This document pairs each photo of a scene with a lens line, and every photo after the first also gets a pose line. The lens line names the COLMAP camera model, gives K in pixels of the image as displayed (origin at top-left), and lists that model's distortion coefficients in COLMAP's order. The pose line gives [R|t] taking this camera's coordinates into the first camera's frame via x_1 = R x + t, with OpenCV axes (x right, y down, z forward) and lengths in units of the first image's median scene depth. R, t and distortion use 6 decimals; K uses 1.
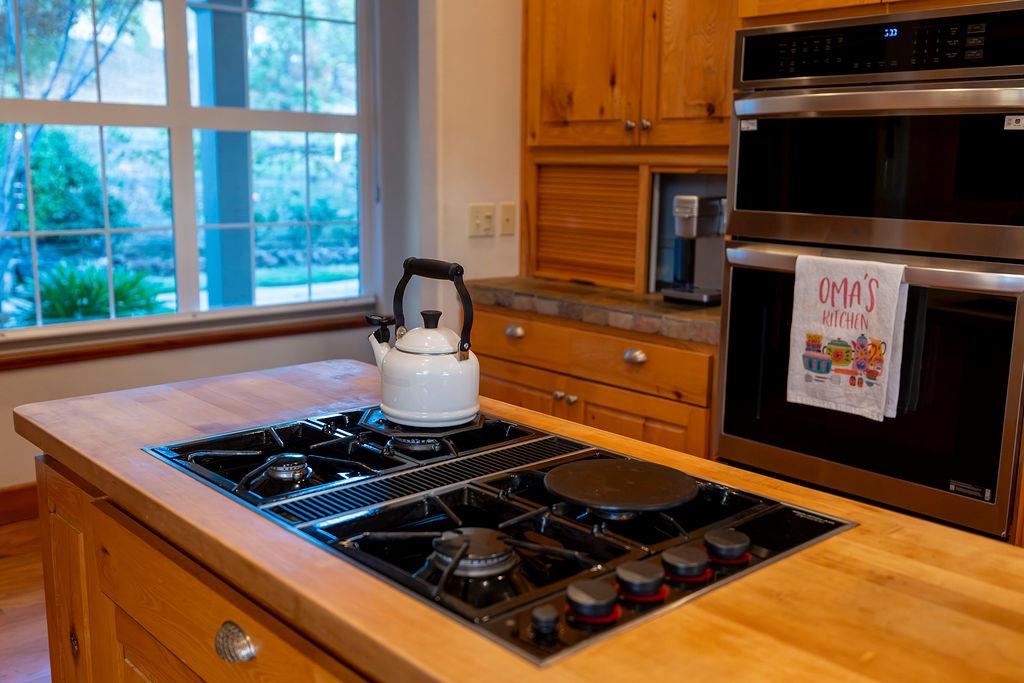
lens RADIAL K [[995.2, 0, 512.3], [0, 995.2, 342.0], [0, 0, 1]] dist [0.004197, 0.000000]
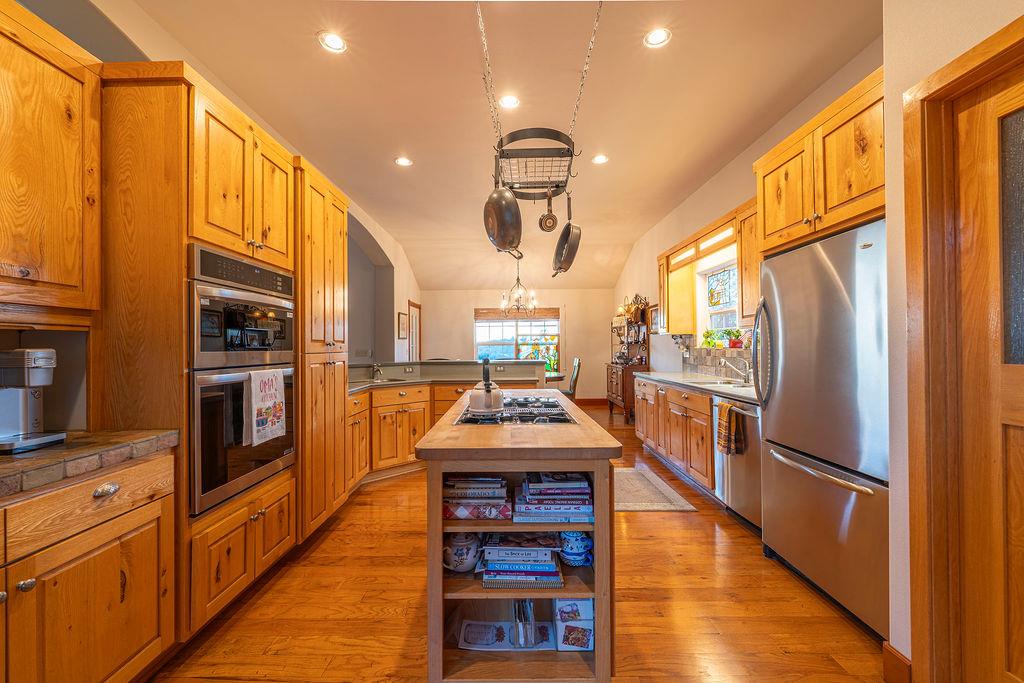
lens RADIAL K [[423.7, 0, 510.6], [0, 423.7, 343.2], [0, 0, 1]] dist [-0.004312, 0.001684]
pose [[-0.746126, 0.006841, 0.665769, -0.668469], [0.127670, 0.982861, 0.132980, -0.190836], [-0.653449, 0.184219, -0.734212, 1.287820]]
